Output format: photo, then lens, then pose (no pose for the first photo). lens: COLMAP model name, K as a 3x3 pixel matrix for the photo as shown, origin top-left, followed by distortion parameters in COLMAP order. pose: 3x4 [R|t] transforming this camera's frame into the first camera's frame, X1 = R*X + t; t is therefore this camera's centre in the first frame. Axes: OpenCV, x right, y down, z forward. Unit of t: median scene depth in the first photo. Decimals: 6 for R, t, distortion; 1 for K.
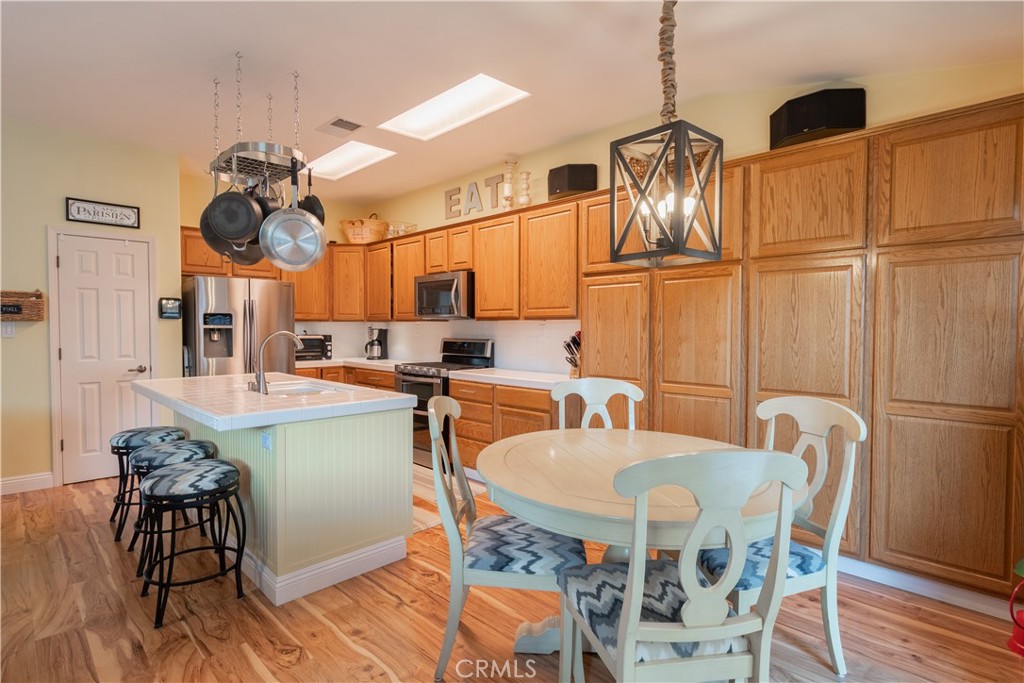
lens RADIAL K [[498.5, 0, 526.9], [0, 498.5, 342.4], [0, 0, 1]] dist [-0.000885, -0.000837]
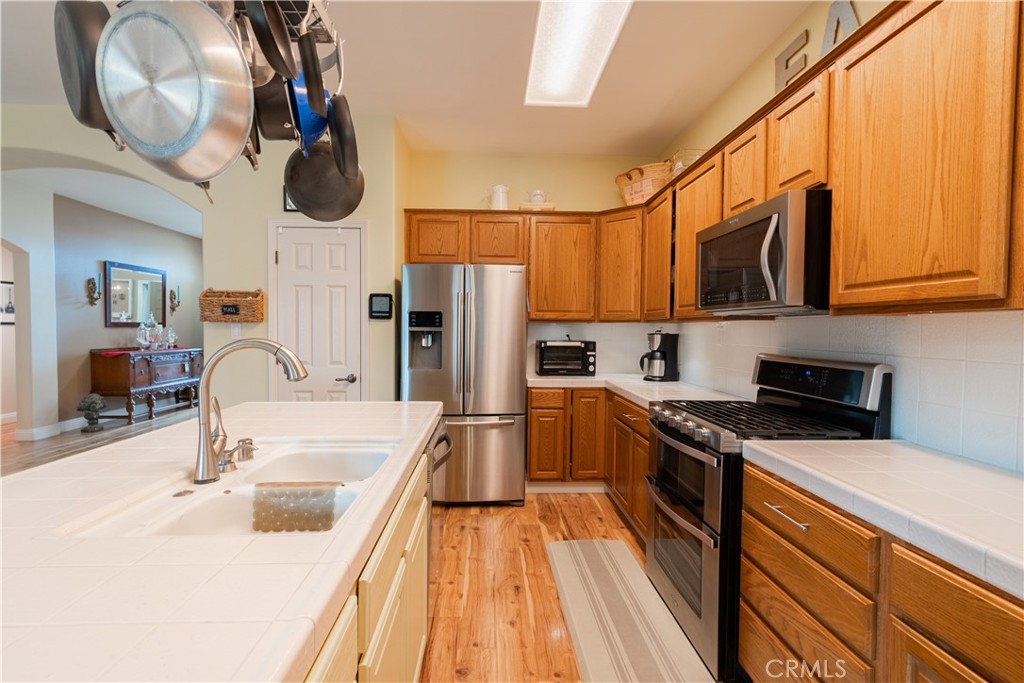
lens RADIAL K [[469.3, 0, 504.1], [0, 469.3, 341.3], [0, 0, 1]] dist [-0.000012, 0.000107]
pose [[0.718347, 0.020865, -0.695372, -0.032088], [-0.026144, 0.999654, 0.002988, -0.017939], [0.695193, 0.016033, 0.718644, 0.569504]]
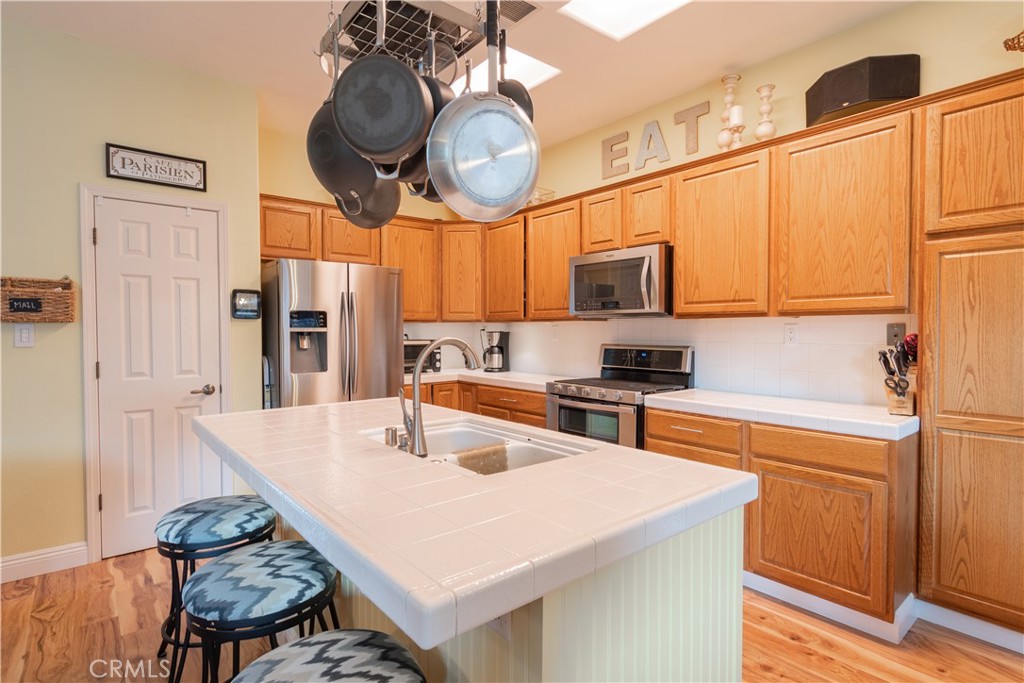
lens RADIAL K [[513.4, 0, 530.6], [0, 513.4, 342.4], [0, 0, 1]] dist [0.001187, 0.000330]
pose [[0.994956, -0.002598, -0.100281, -0.229387], [0.002119, 0.999986, -0.004888, -0.008914], [0.100292, 0.004651, 0.994947, 0.299175]]
